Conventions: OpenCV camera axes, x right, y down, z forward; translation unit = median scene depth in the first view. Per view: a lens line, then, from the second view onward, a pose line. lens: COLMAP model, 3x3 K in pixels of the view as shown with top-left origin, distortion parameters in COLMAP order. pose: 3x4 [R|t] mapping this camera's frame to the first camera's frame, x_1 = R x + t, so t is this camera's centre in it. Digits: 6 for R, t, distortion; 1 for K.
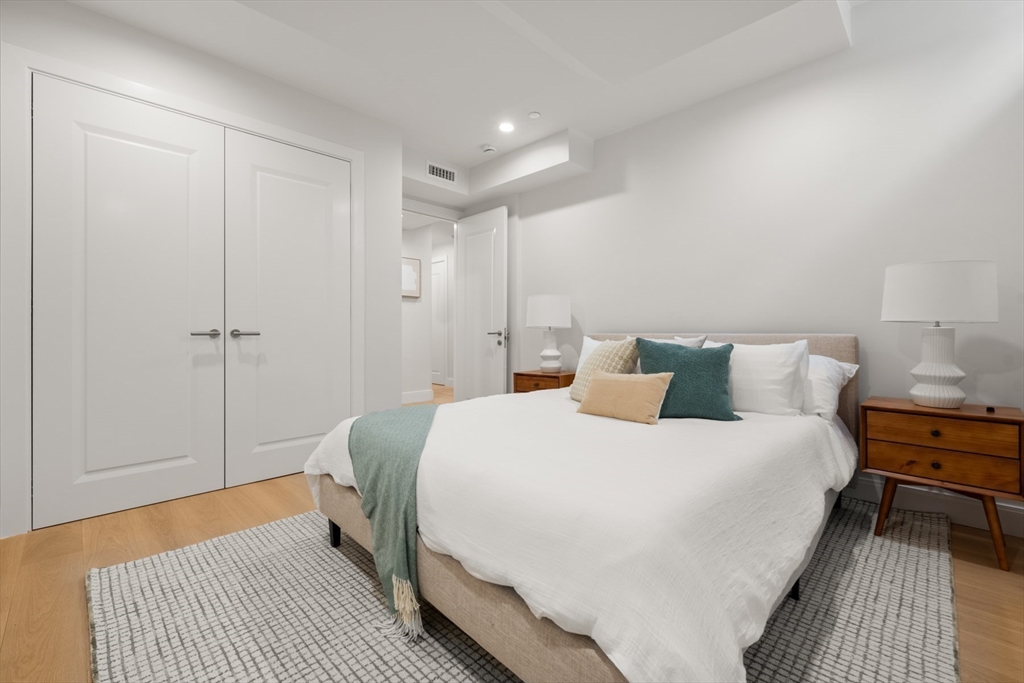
lens RADIAL K [[437.2, 0, 508.1], [0, 437.2, 330.2], [0, 0, 1]] dist [0.023636, -0.000087]
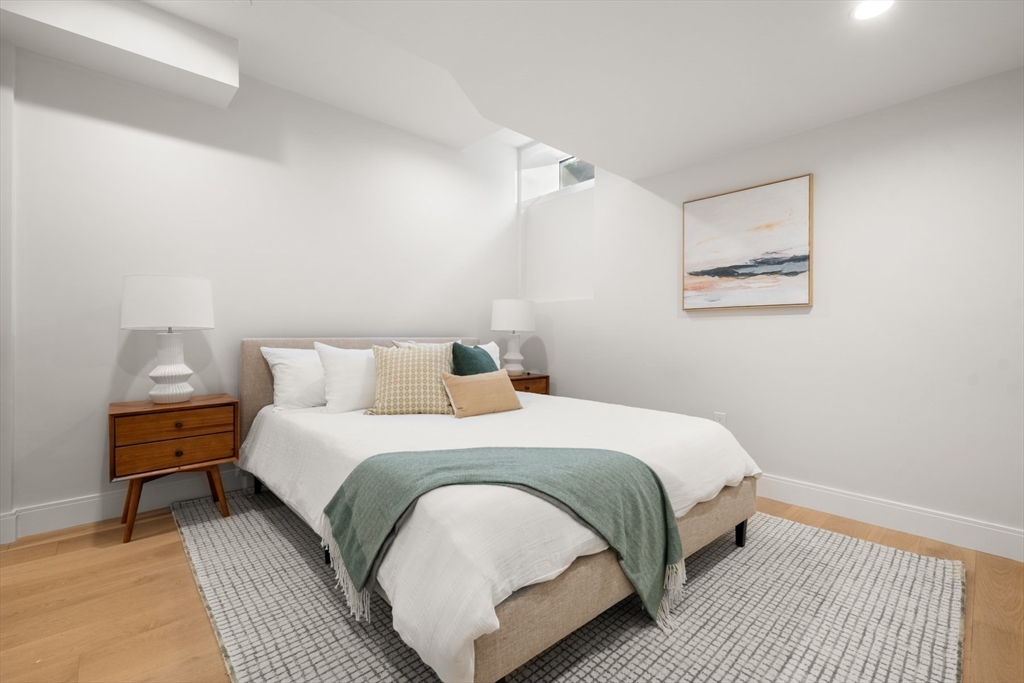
lens RADIAL K [[436.6, 0, 512.0], [0, 436.6, 341.5], [0, 0, 1]] dist [-0.001085, -0.000461]
pose [[0.038630, -0.011352, 0.999189, -0.908198], [-0.005879, 0.999916, 0.011588, 0.003135], [-0.999236, -0.006322, 0.038560, 0.934893]]
